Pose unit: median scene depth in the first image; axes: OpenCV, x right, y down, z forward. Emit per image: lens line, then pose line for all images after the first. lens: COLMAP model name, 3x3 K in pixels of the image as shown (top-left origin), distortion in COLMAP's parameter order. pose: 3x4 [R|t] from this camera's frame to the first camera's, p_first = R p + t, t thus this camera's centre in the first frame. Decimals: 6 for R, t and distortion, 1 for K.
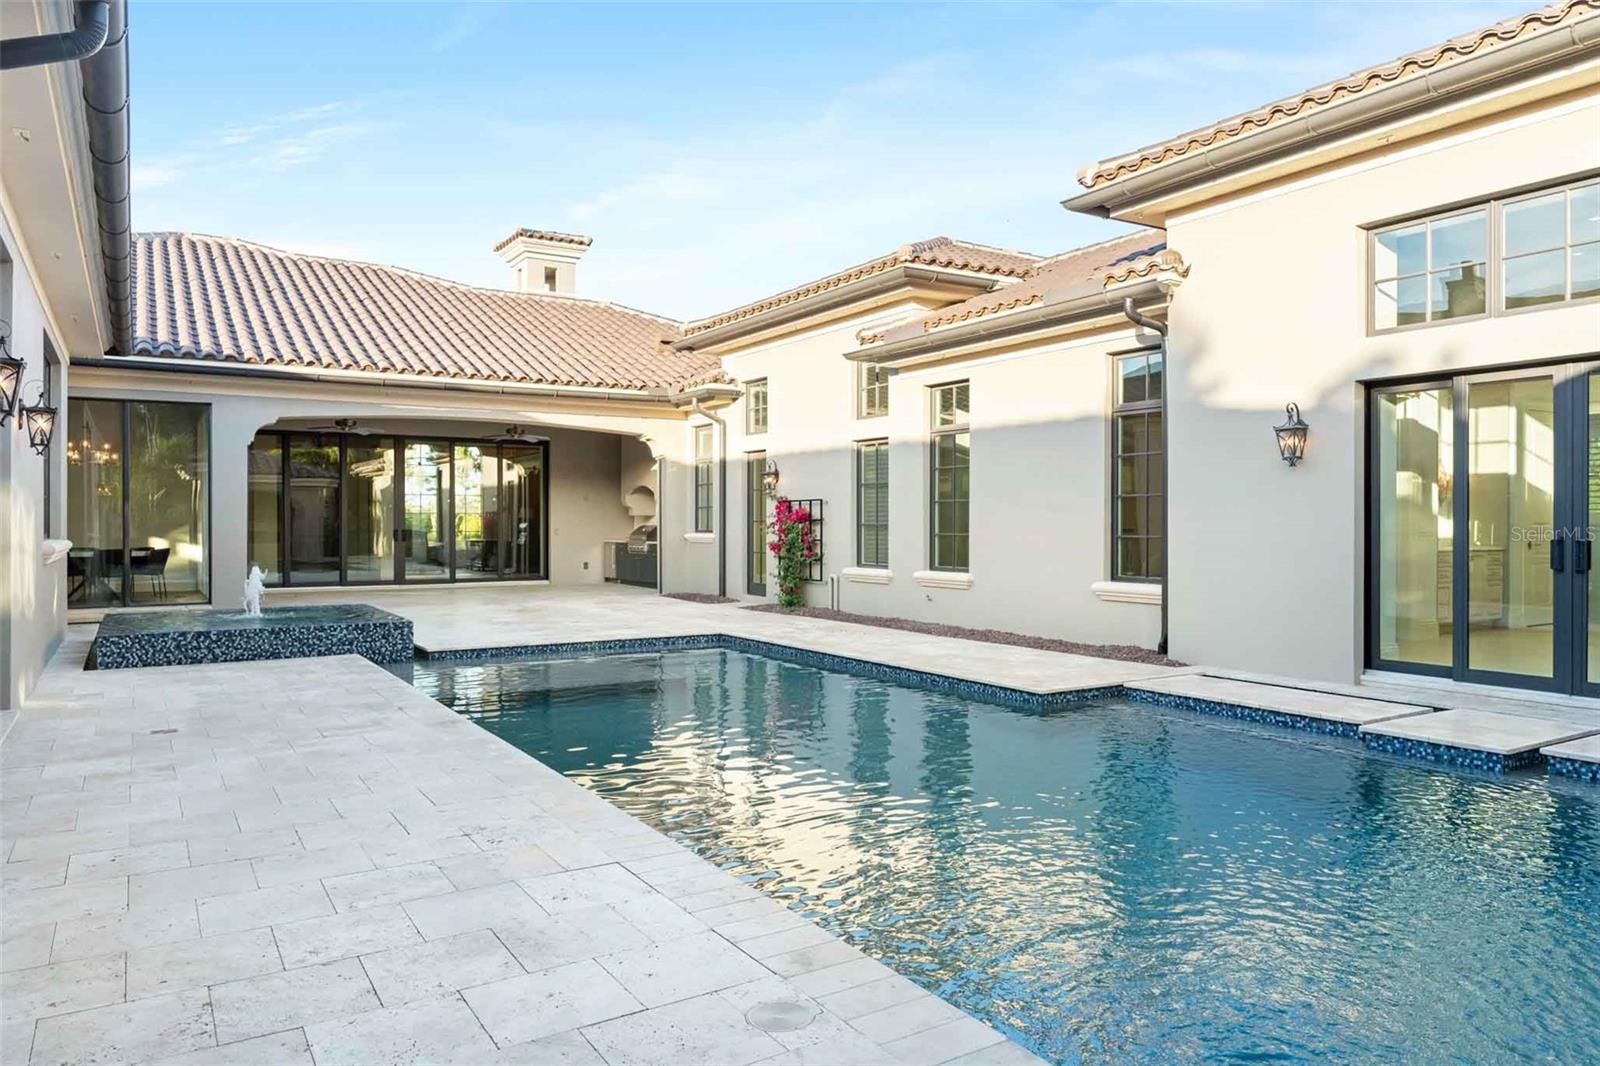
lens RADIAL K [[1078.7, 0, 801.1], [0, 1078.7, 526.8], [0, 0, 1]] dist [-0.018724, -0.001903]
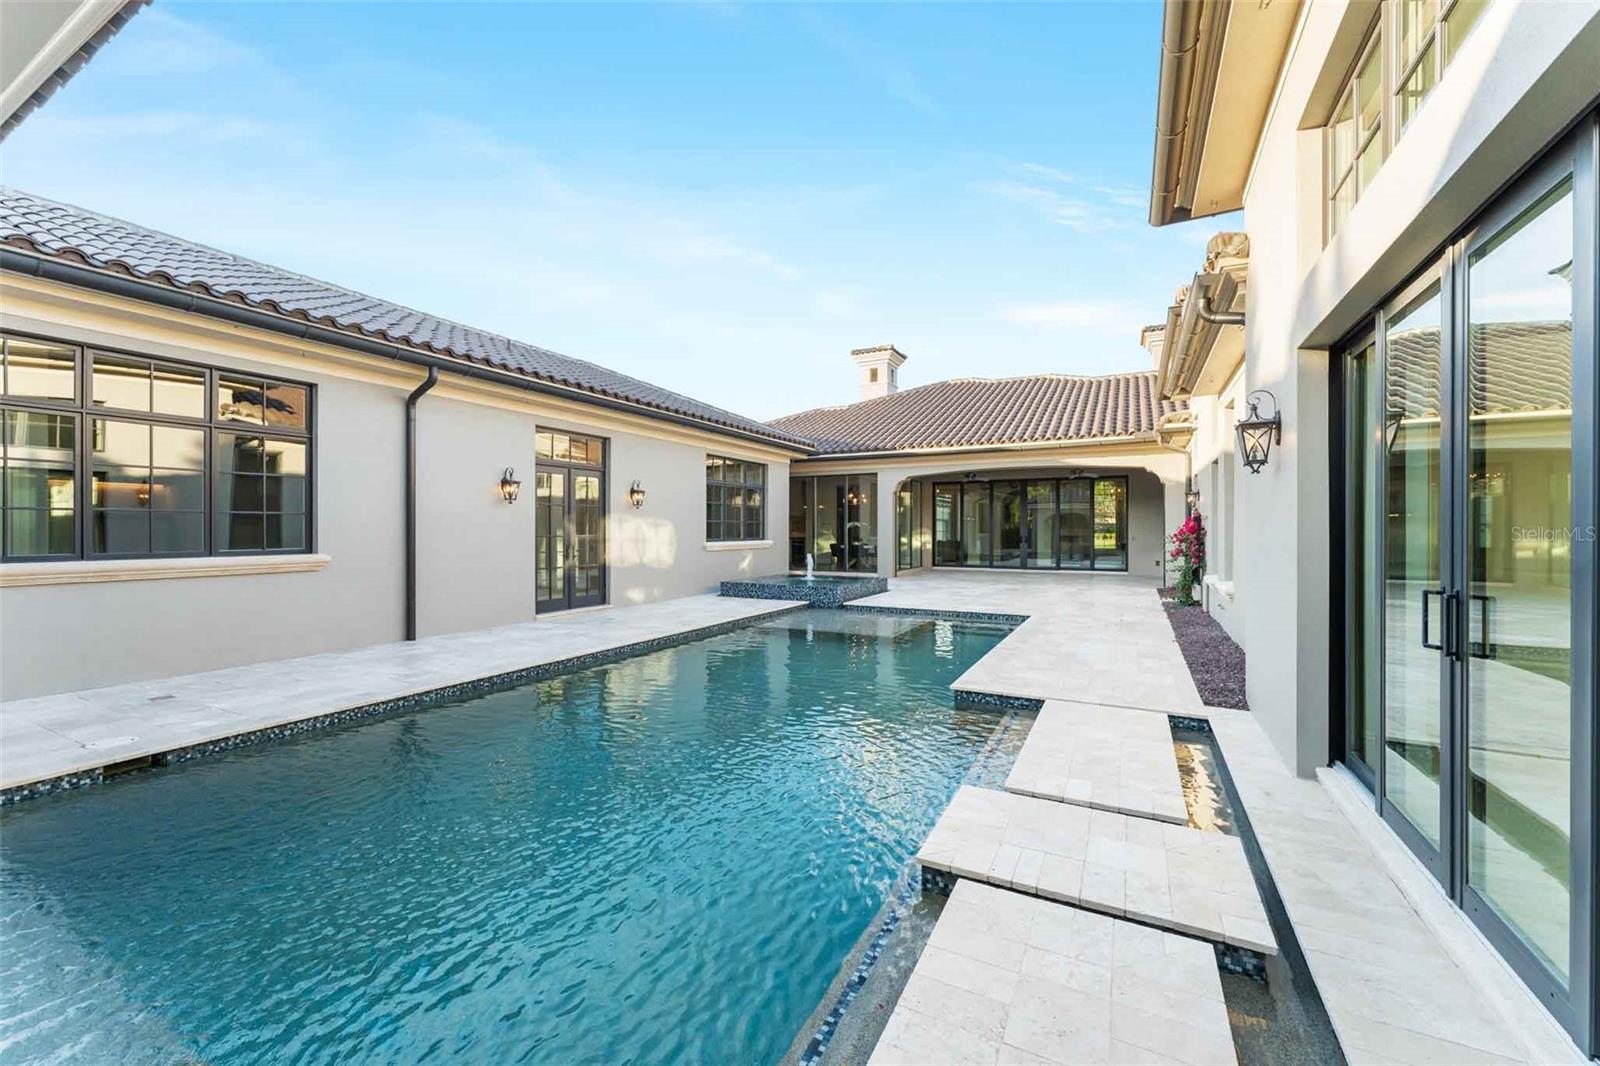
lens RADIAL K [[637.4, 0, 797.6], [0, 637.4, 526.7], [0, 0, 1]] dist [0.003308, 0.000412]
pose [[0.506272, -0.003982, -0.862365, 0.372634], [-0.000503, 0.999988, -0.004912, -0.008293], [0.862374, 0.002921, 0.506264, 0.259635]]
